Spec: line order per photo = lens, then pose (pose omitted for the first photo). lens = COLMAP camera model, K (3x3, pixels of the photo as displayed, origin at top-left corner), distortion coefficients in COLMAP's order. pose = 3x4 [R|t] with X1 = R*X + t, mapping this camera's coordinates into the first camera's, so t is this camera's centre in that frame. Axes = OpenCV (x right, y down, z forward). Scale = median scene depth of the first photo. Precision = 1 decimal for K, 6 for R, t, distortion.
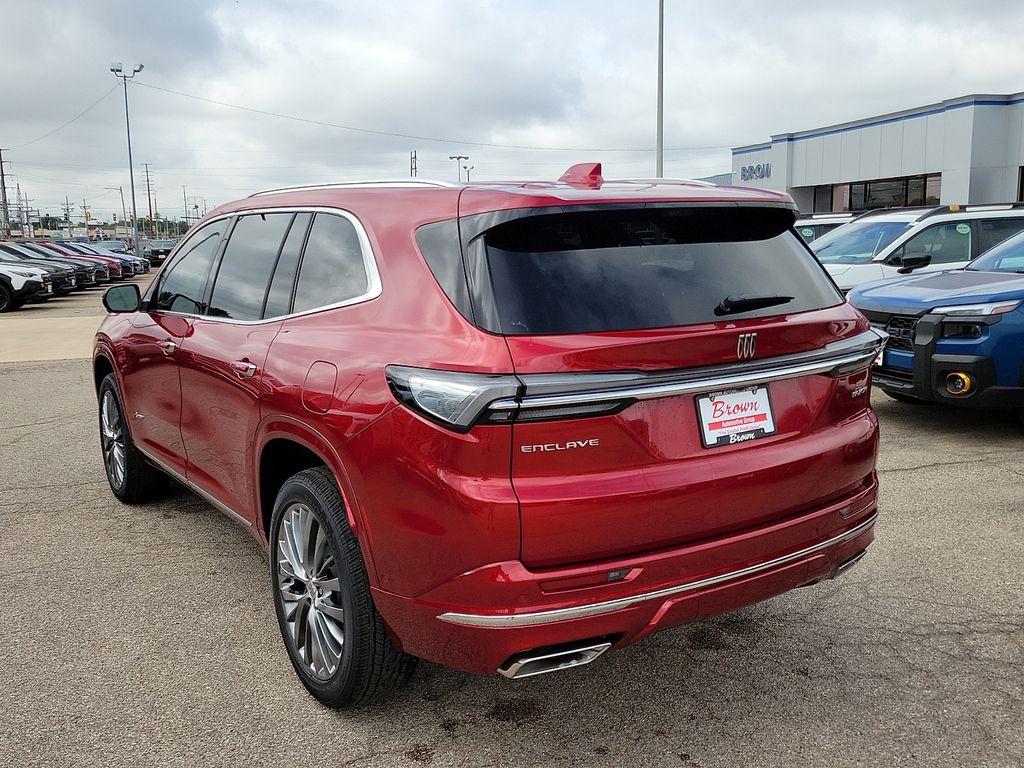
lens RADIAL K [[925.6, 0, 493.1], [0, 925.6, 381.0], [0, 0, 1]] dist [0.039028, -0.006379]
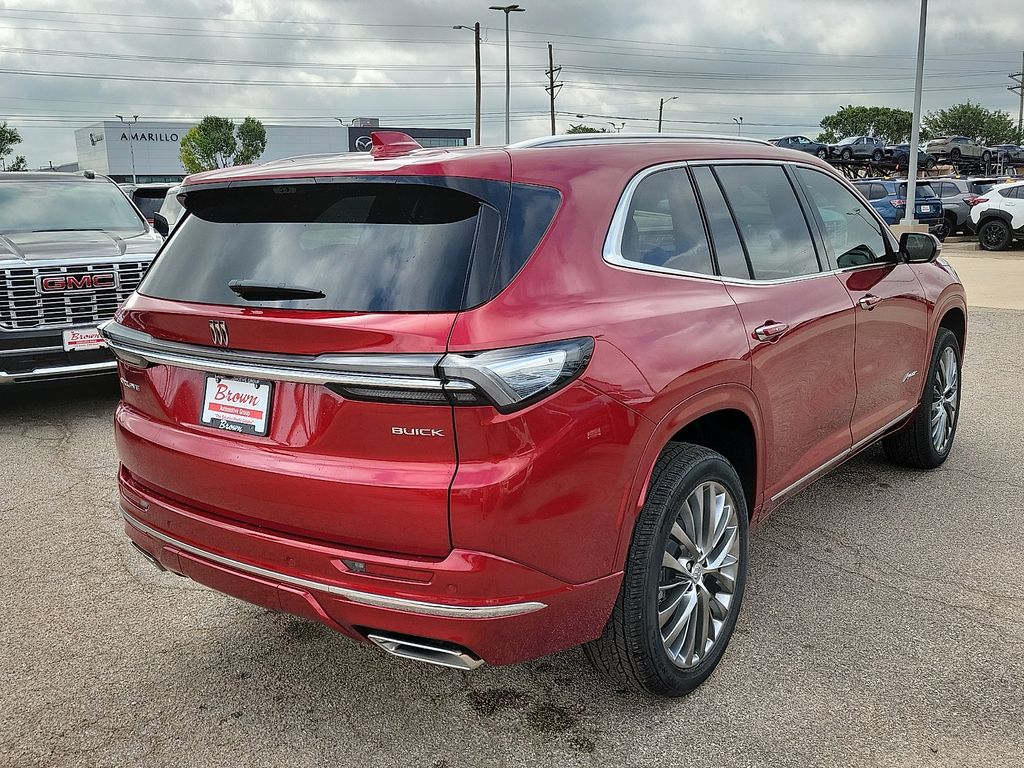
lens RADIAL K [[925.6, 0, 493.1], [0, 925.6, 381.0], [0, 0, 1]] dist [0.039028, -0.006379]
pose [[0.339372, 0.193999, -0.920430, 1.250253], [-0.128704, 0.978876, 0.158863, -0.176220], [0.931806, 0.064549, 0.357171, 0.908499]]
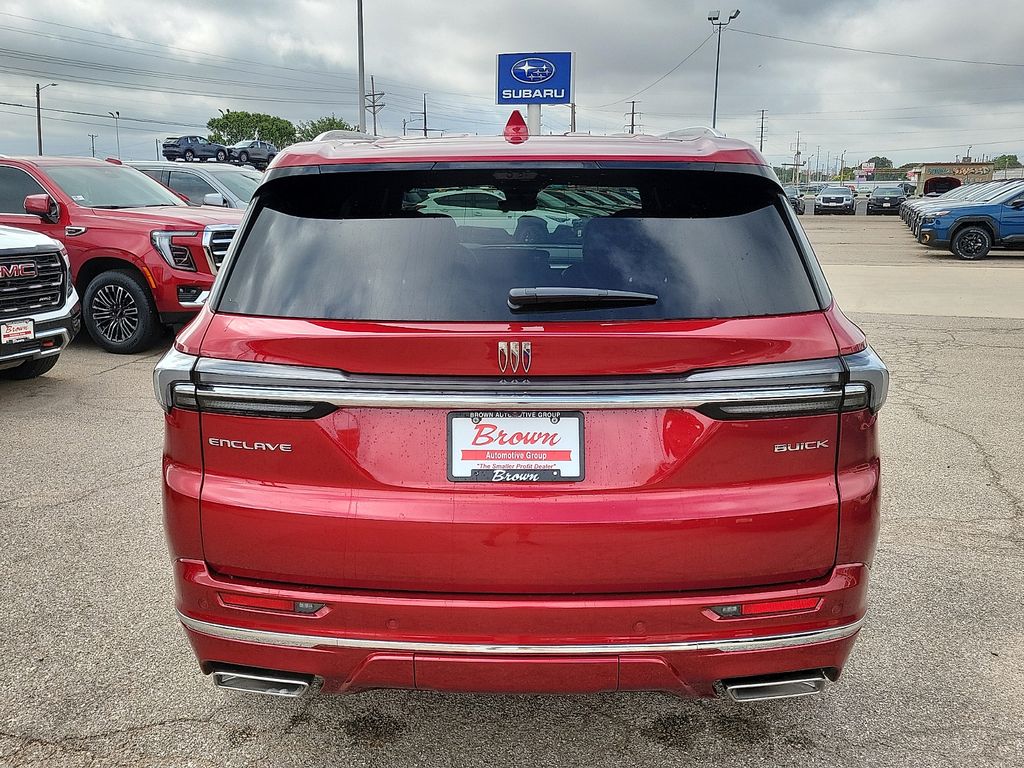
lens RADIAL K [[920.4, 0, 509.2], [0, 920.4, 366.0], [0, 0, 1]] dist [0.049967, -0.015726]
pose [[0.821716, 0.127210, -0.555518, 0.672962], [-0.105849, 0.991875, 0.070563, -0.081597], [0.559981, 0.000818, 0.828505, 0.374655]]
